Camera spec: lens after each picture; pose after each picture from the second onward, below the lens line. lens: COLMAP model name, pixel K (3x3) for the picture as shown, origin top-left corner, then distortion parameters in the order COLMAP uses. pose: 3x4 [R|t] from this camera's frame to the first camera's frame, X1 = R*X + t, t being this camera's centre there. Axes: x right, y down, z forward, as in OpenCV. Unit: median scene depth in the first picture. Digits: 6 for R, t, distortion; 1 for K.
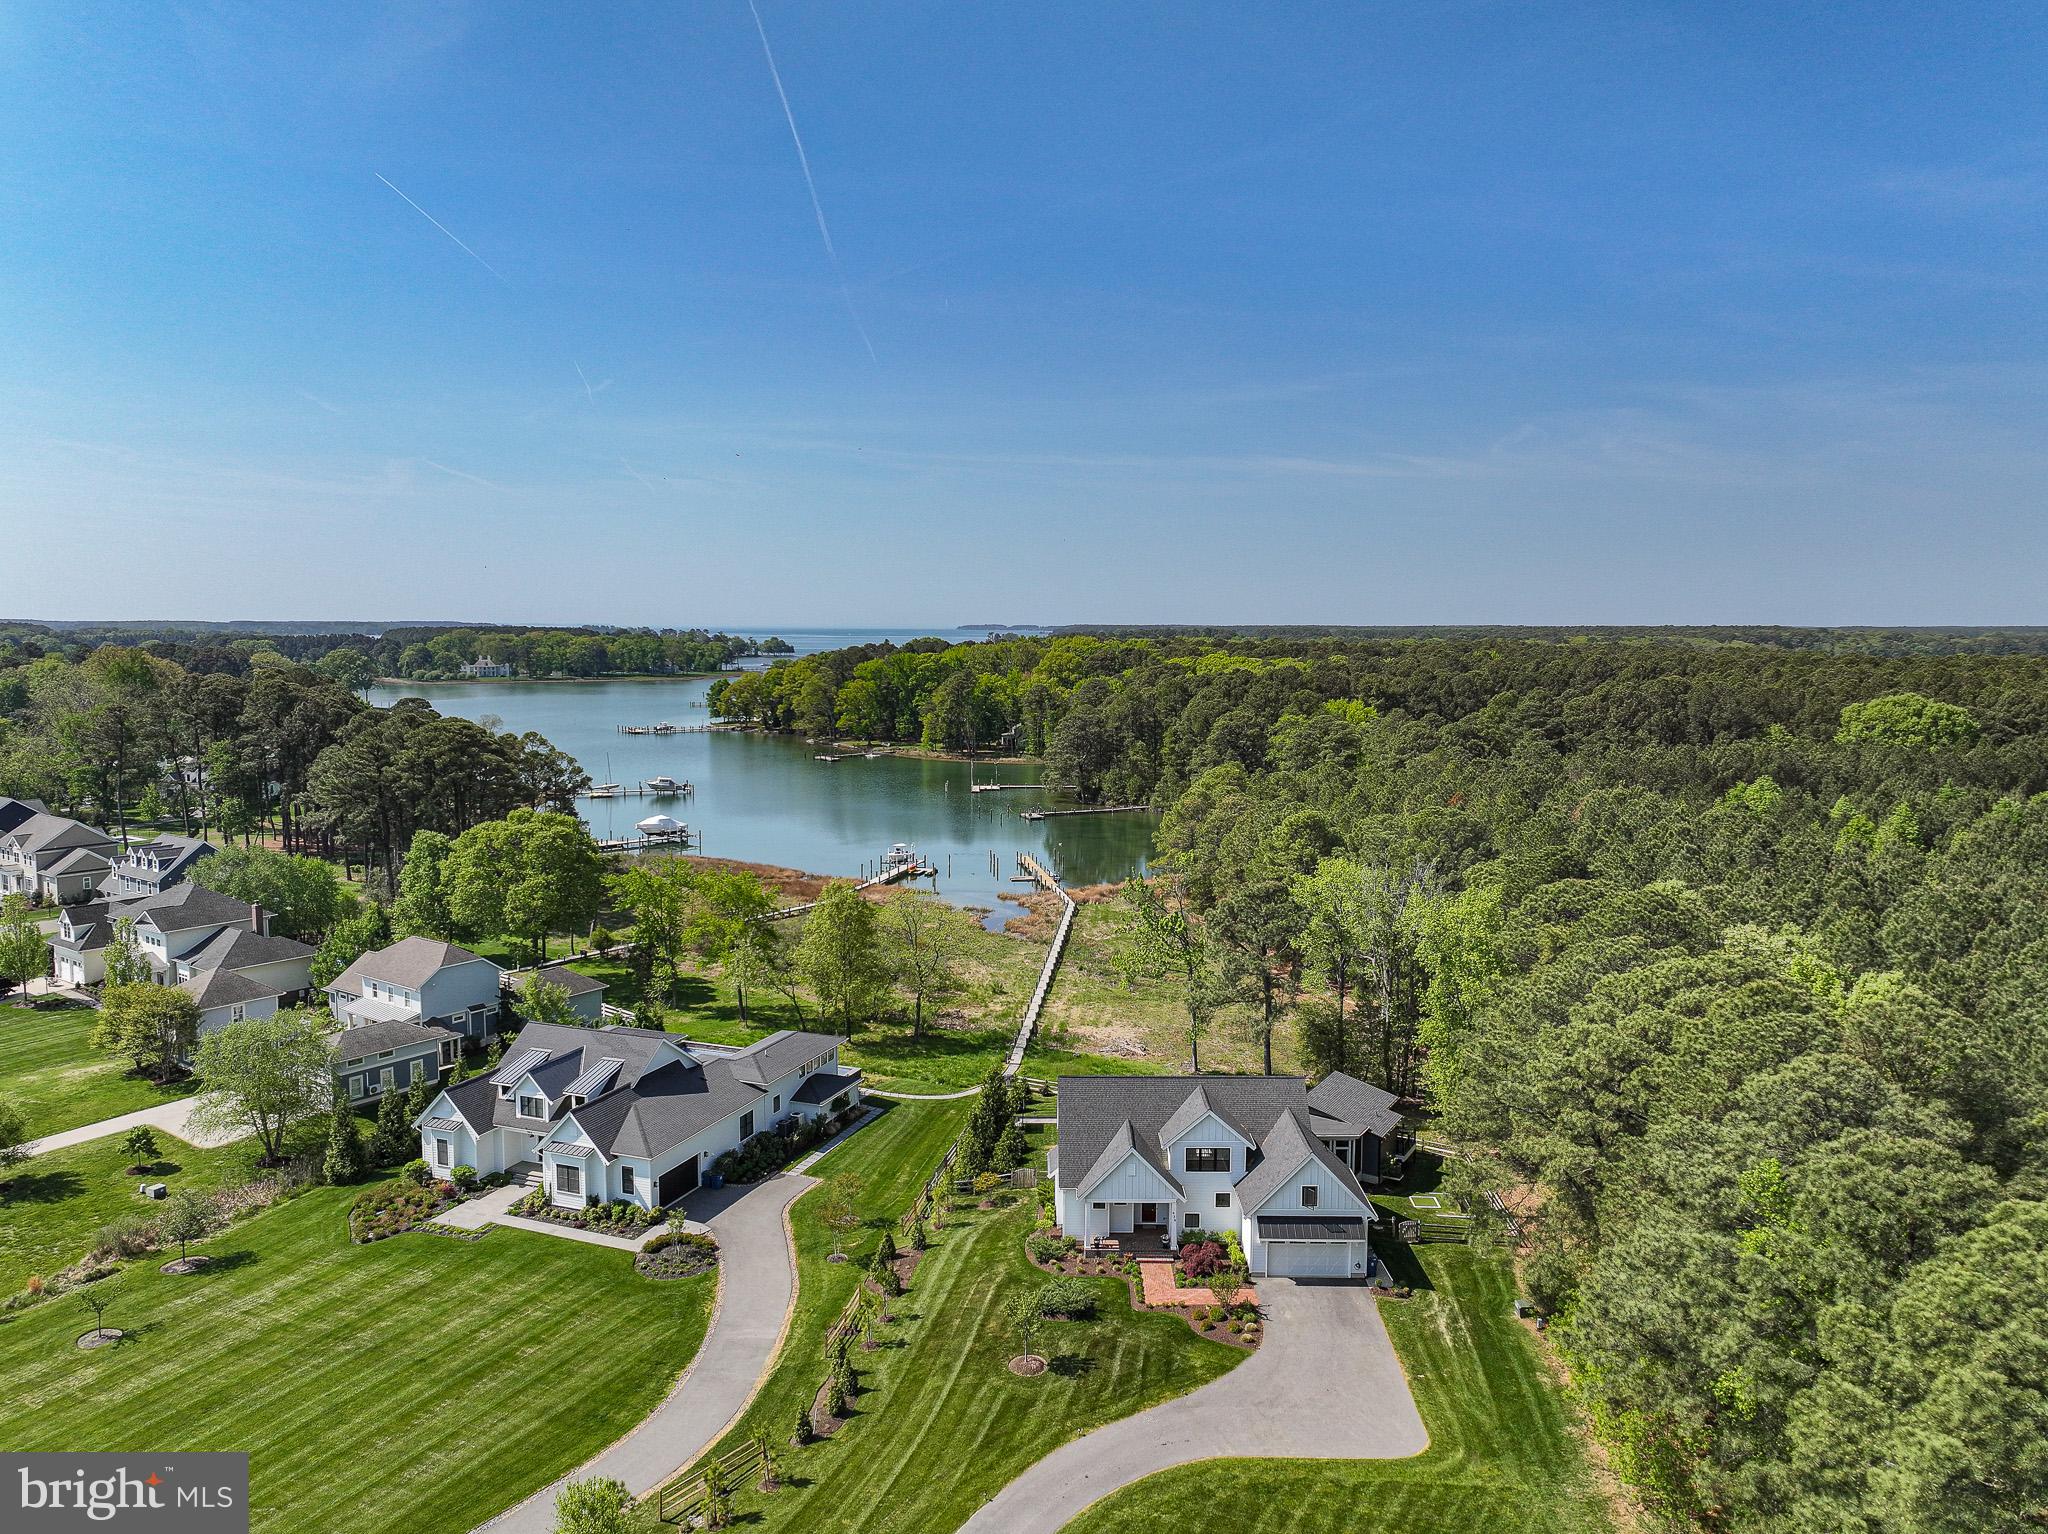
lens RADIAL K [[1441.2, 0, 1031.2], [0, 1441.2, 762.2], [0, 0, 1]] dist [0.004018, 0.005435]
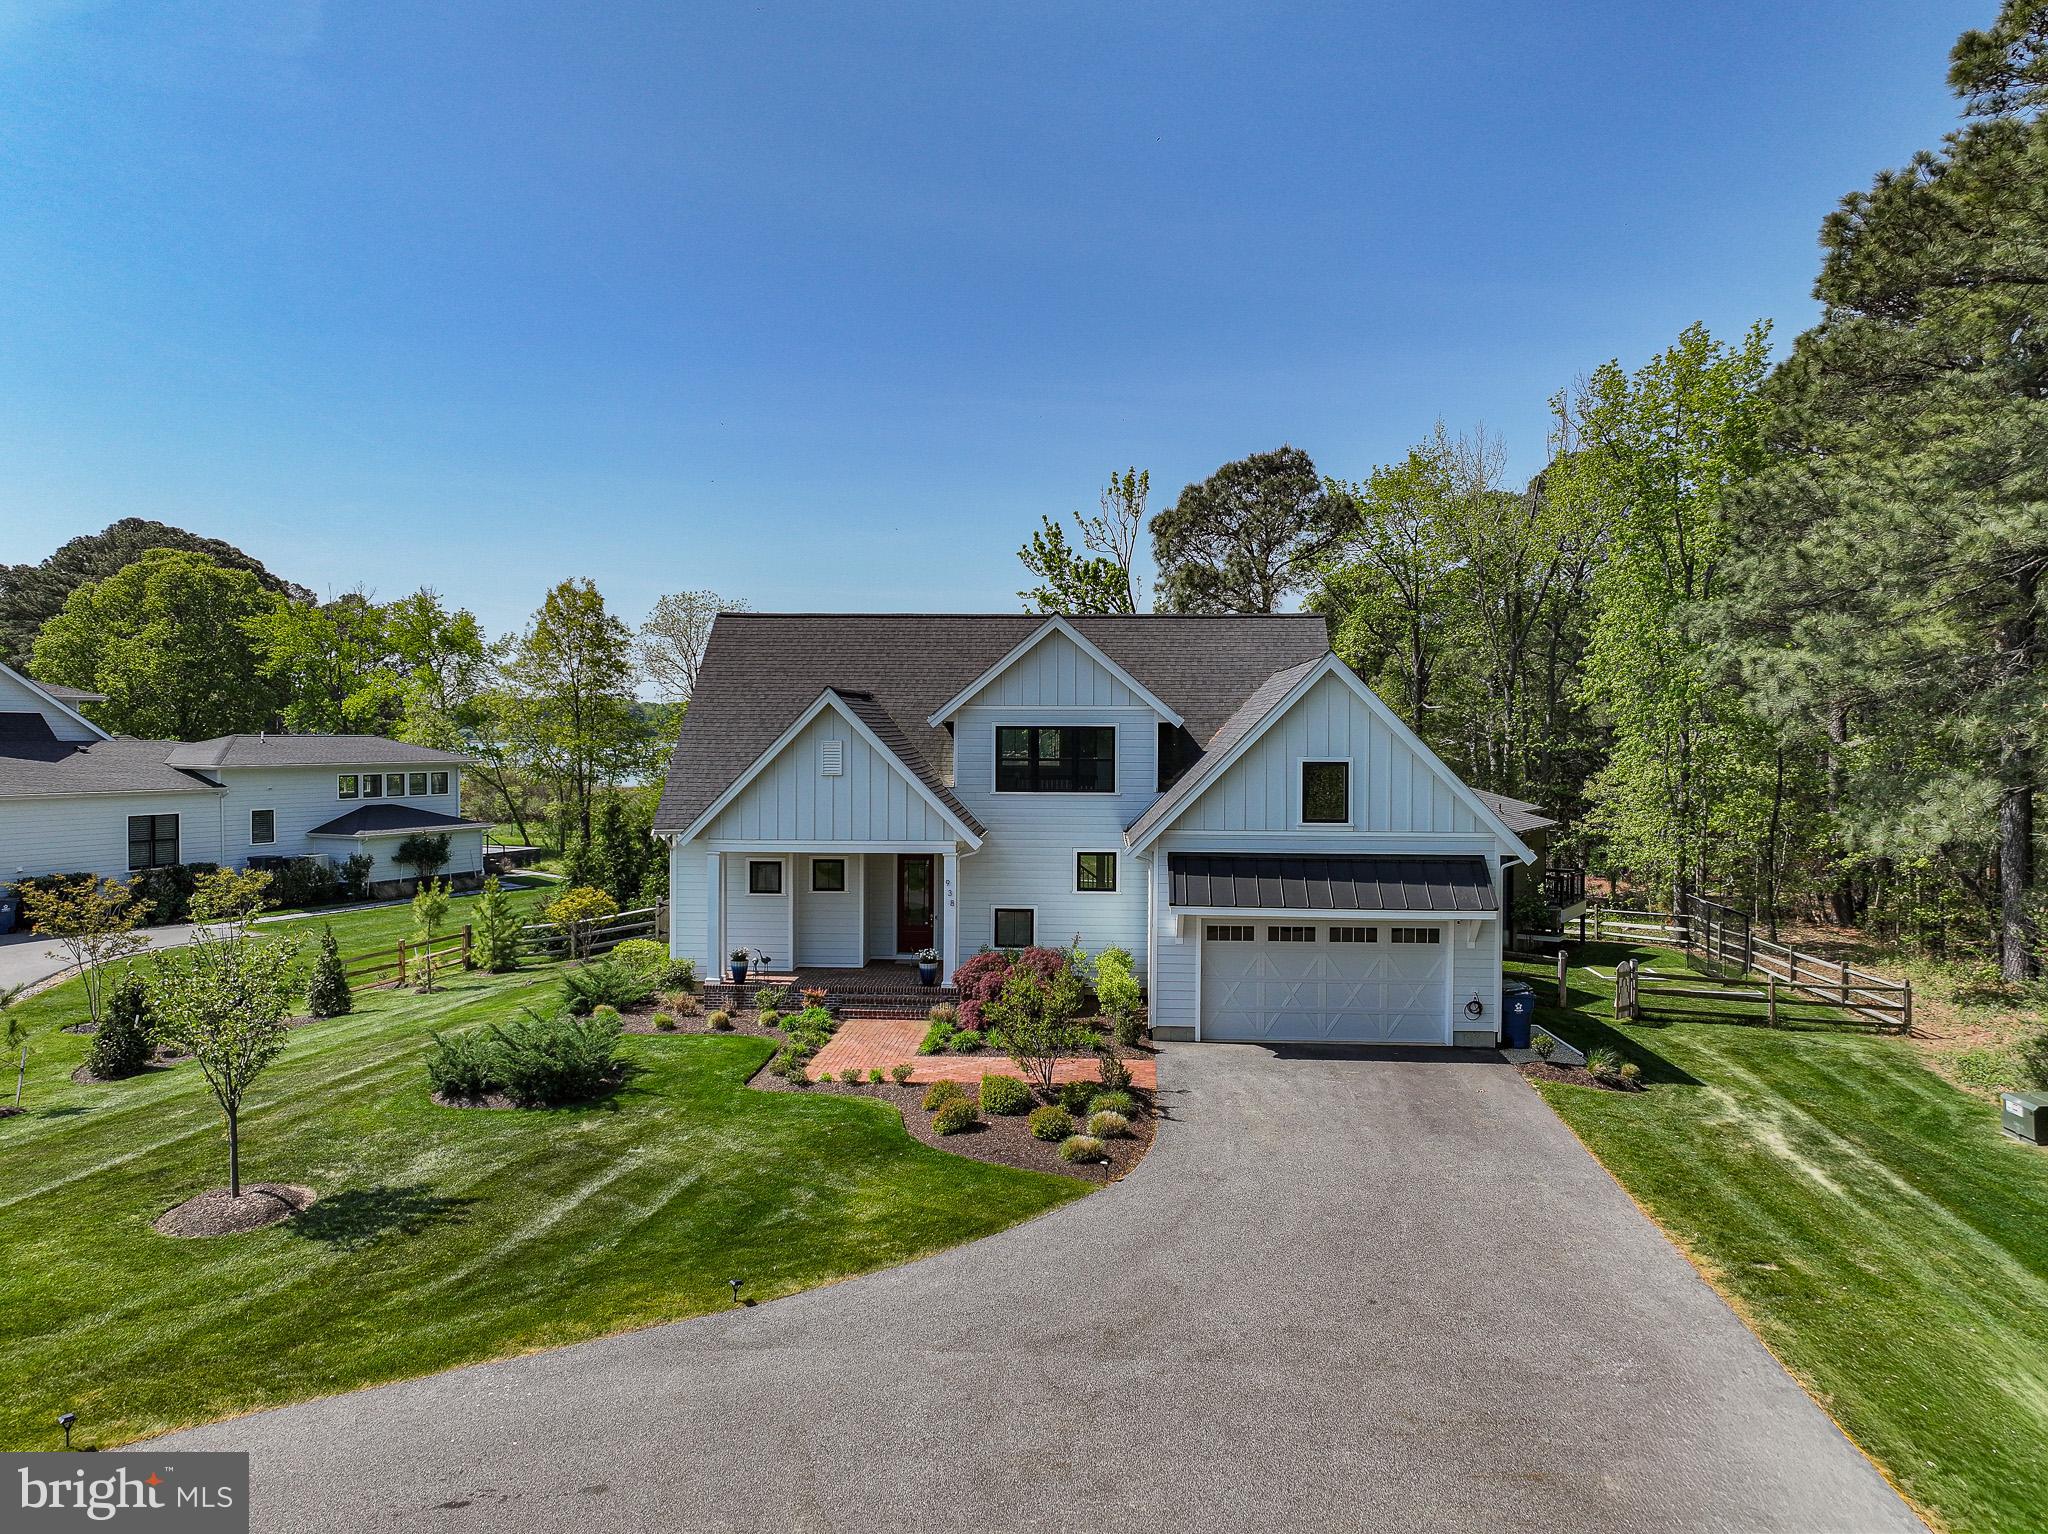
lens RADIAL K [[1441.2, 0, 1031.2], [0, 1441.2, 762.2], [0, 0, 1]] dist [0.004018, 0.005435]
pose [[0.998771, 0.003388, -0.049443, 0.134609], [-0.007094, 0.997161, -0.074969, 0.304211], [0.049049, 0.075227, 0.995959, 0.631367]]
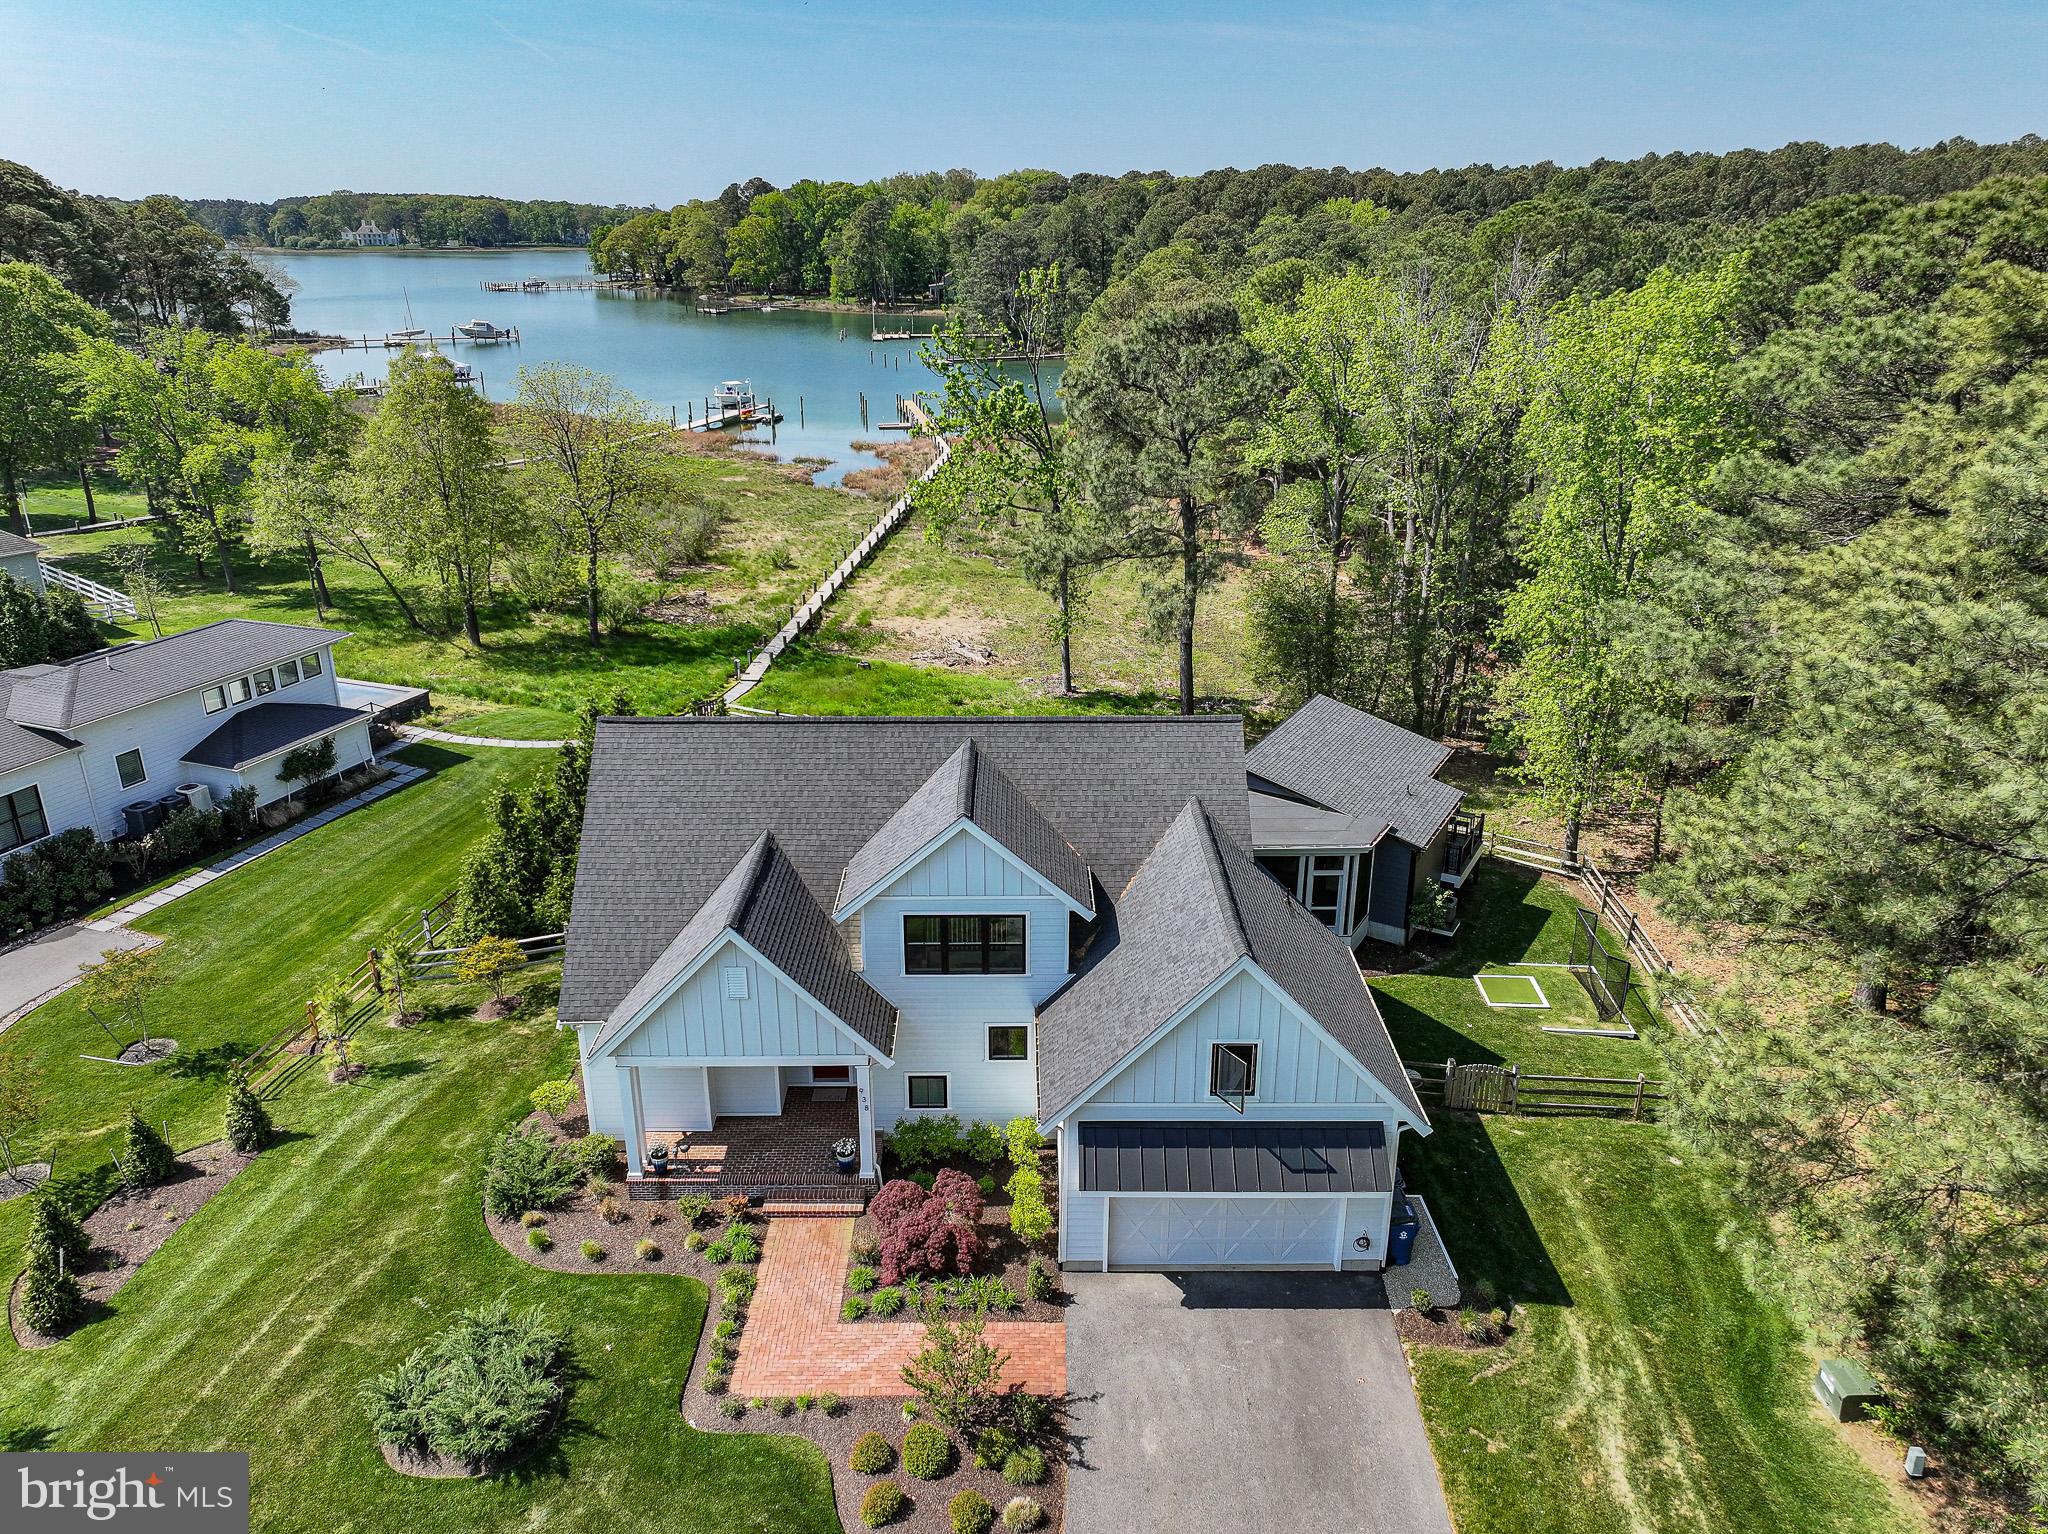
lens RADIAL K [[1441.2, 0, 1031.2], [0, 1441.2, 762.2], [0, 0, 1]] dist [0.004018, 0.005435]
pose [[0.999899, -0.005289, 0.013209, 0.134613], [0.001600, 0.964260, 0.264953, 0.134641], [-0.014138, -0.264905, 0.964171, 0.659943]]
